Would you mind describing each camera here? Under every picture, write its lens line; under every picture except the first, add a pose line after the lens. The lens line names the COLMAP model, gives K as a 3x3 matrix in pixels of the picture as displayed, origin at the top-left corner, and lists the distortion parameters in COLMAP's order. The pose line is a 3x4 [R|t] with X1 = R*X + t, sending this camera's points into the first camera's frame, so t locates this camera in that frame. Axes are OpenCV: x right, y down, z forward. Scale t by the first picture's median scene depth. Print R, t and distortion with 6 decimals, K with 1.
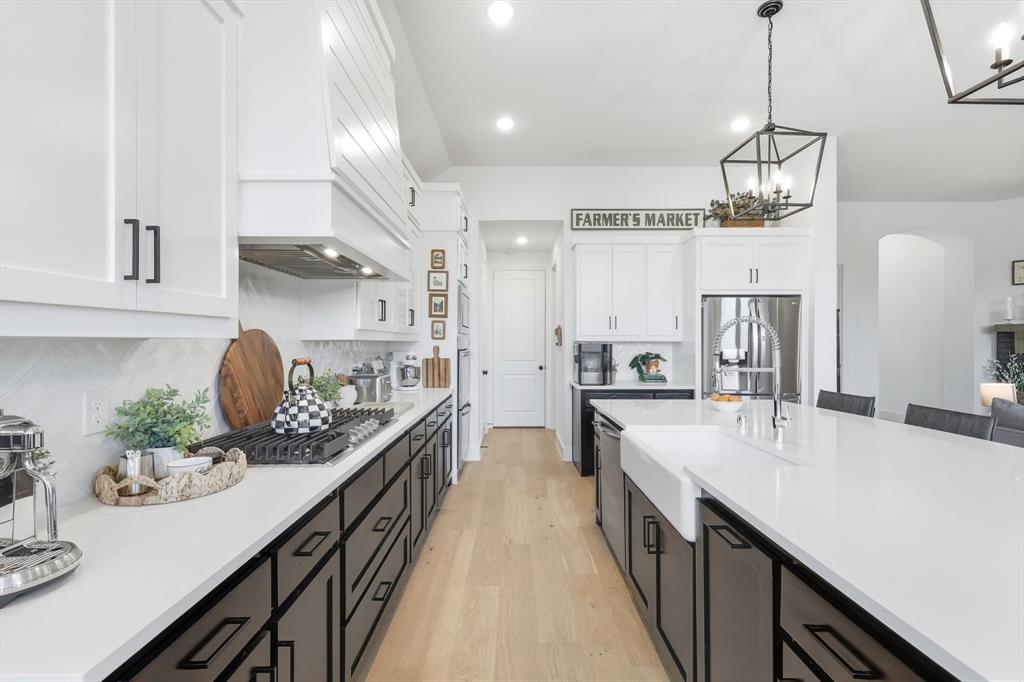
lens RADIAL K [[453.6, 0, 515.5], [0, 453.6, 340.7], [0, 0, 1]] dist [-0.000317, -0.000092]
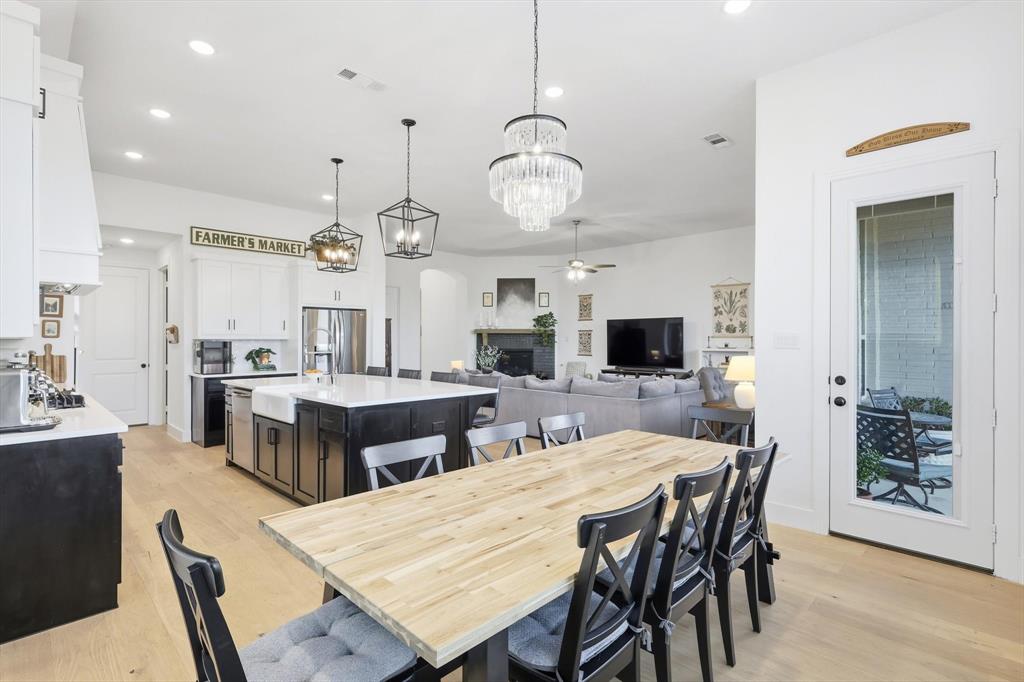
lens RADIAL K [[487.4, 0, 513.9], [0, 487.4, 335.7], [0, 0, 1]] dist [-0.005245, -0.000360]
pose [[0.706725, 0.003231, 0.707481, -0.179455], [0.000378, 0.999988, -0.004945, -0.001109], [-0.707488, 0.003763, 0.706715, -0.488825]]
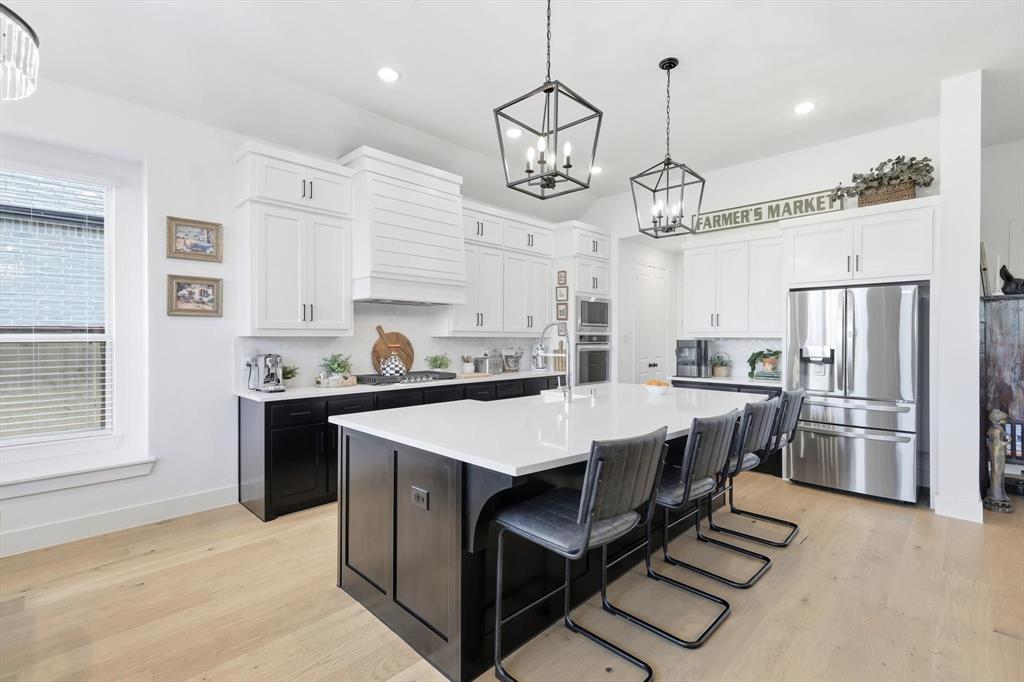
lens RADIAL K [[453.6, 0, 496.5], [0, 453.6, 340.1], [0, 0, 1]] dist [-0.000317, -0.000092]
pose [[0.709150, 0.004619, -0.705043, 0.571019], [0.000272, 0.999977, 0.006825, -0.000075], [0.705058, -0.005032, 0.709132, -0.101246]]
